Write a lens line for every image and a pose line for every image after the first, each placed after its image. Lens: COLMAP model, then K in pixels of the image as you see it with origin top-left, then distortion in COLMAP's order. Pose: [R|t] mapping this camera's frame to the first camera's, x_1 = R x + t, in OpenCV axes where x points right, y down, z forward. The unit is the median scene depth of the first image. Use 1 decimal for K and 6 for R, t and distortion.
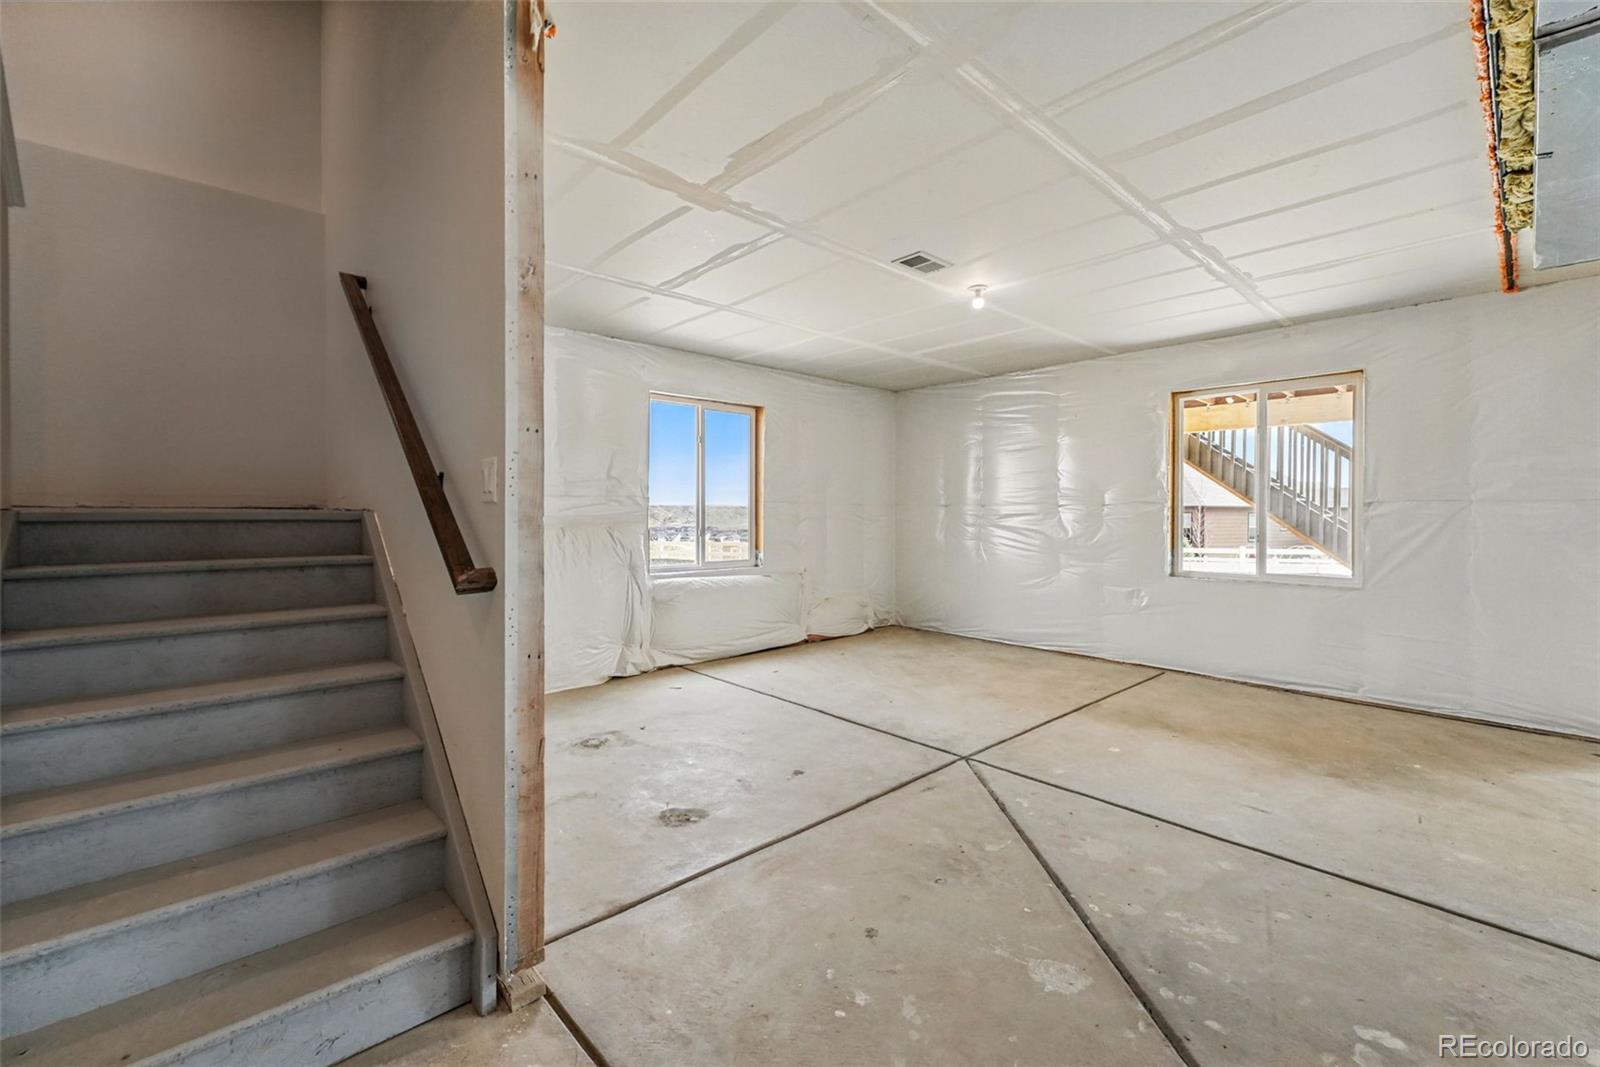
lens RADIAL K [[672.0, 0, 803.2], [0, 672.0, 526.1], [0, 0, 1]] dist [-0.003844, 0.000349]
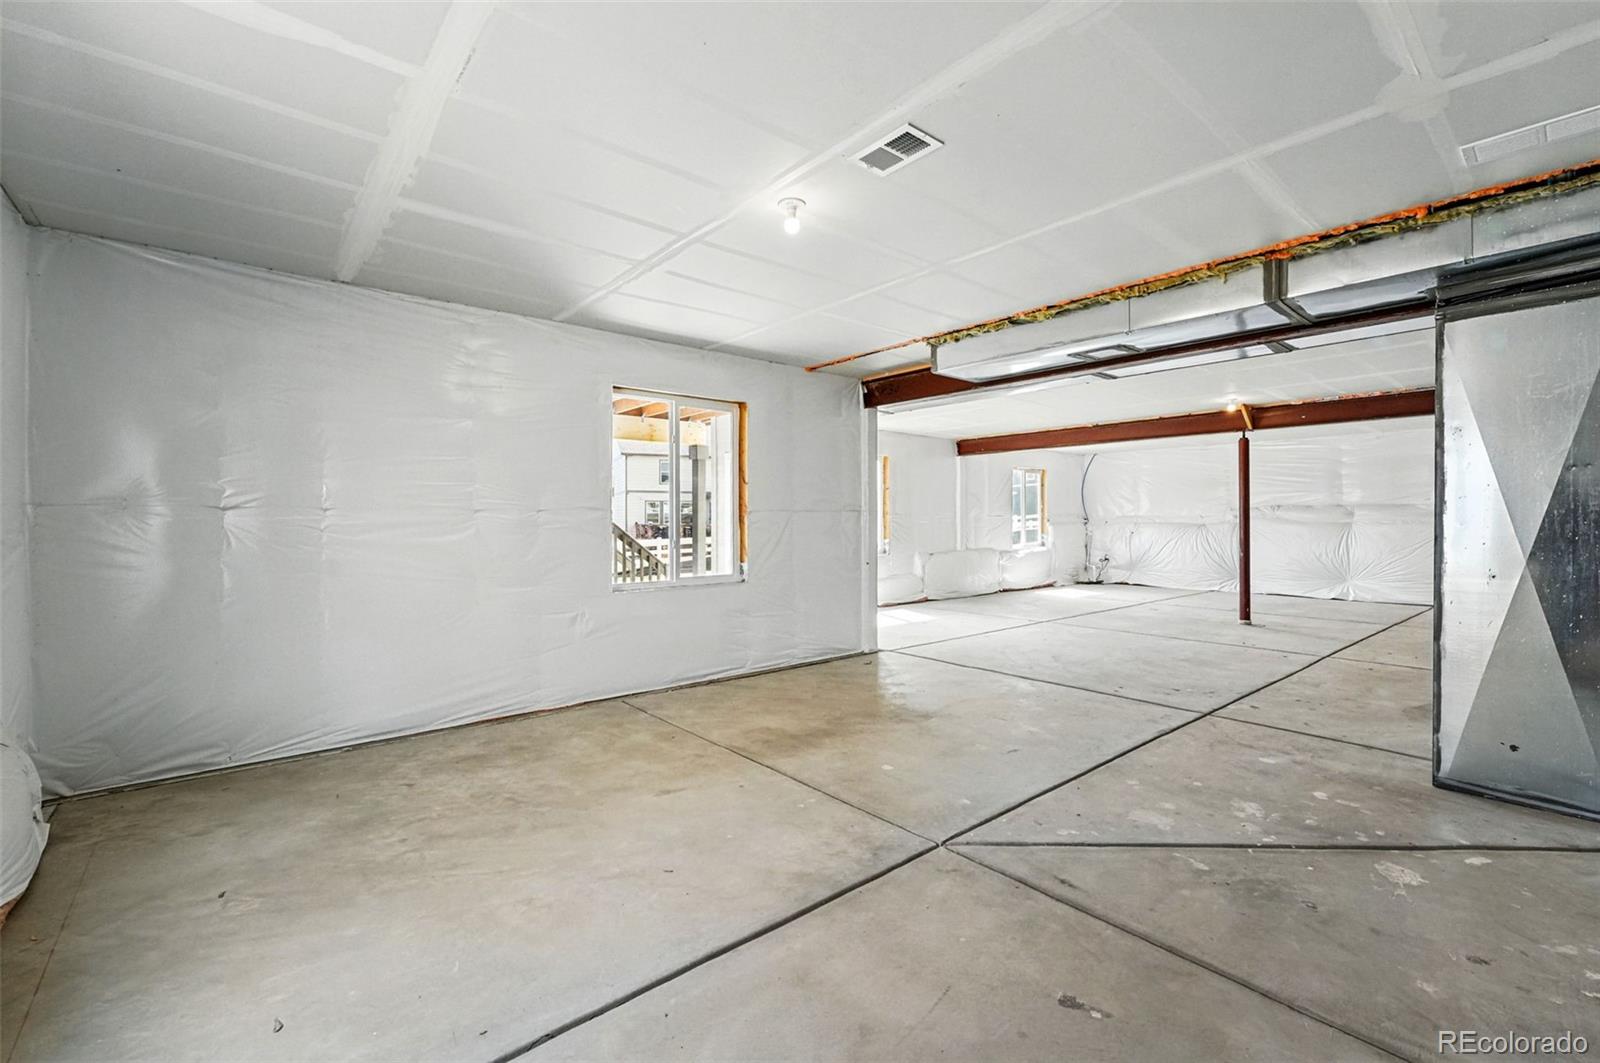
lens RADIAL K [[672.0, 0, 803.4], [0, 672.0, 522.1], [0, 0, 1]] dist [-0.003844, 0.000349]
pose [[0.043626, -0.003591, 0.999041, -0.703958], [0.021924, 0.999756, 0.002636, -0.031763], [-0.998807, 0.021788, 0.043694, 1.509735]]
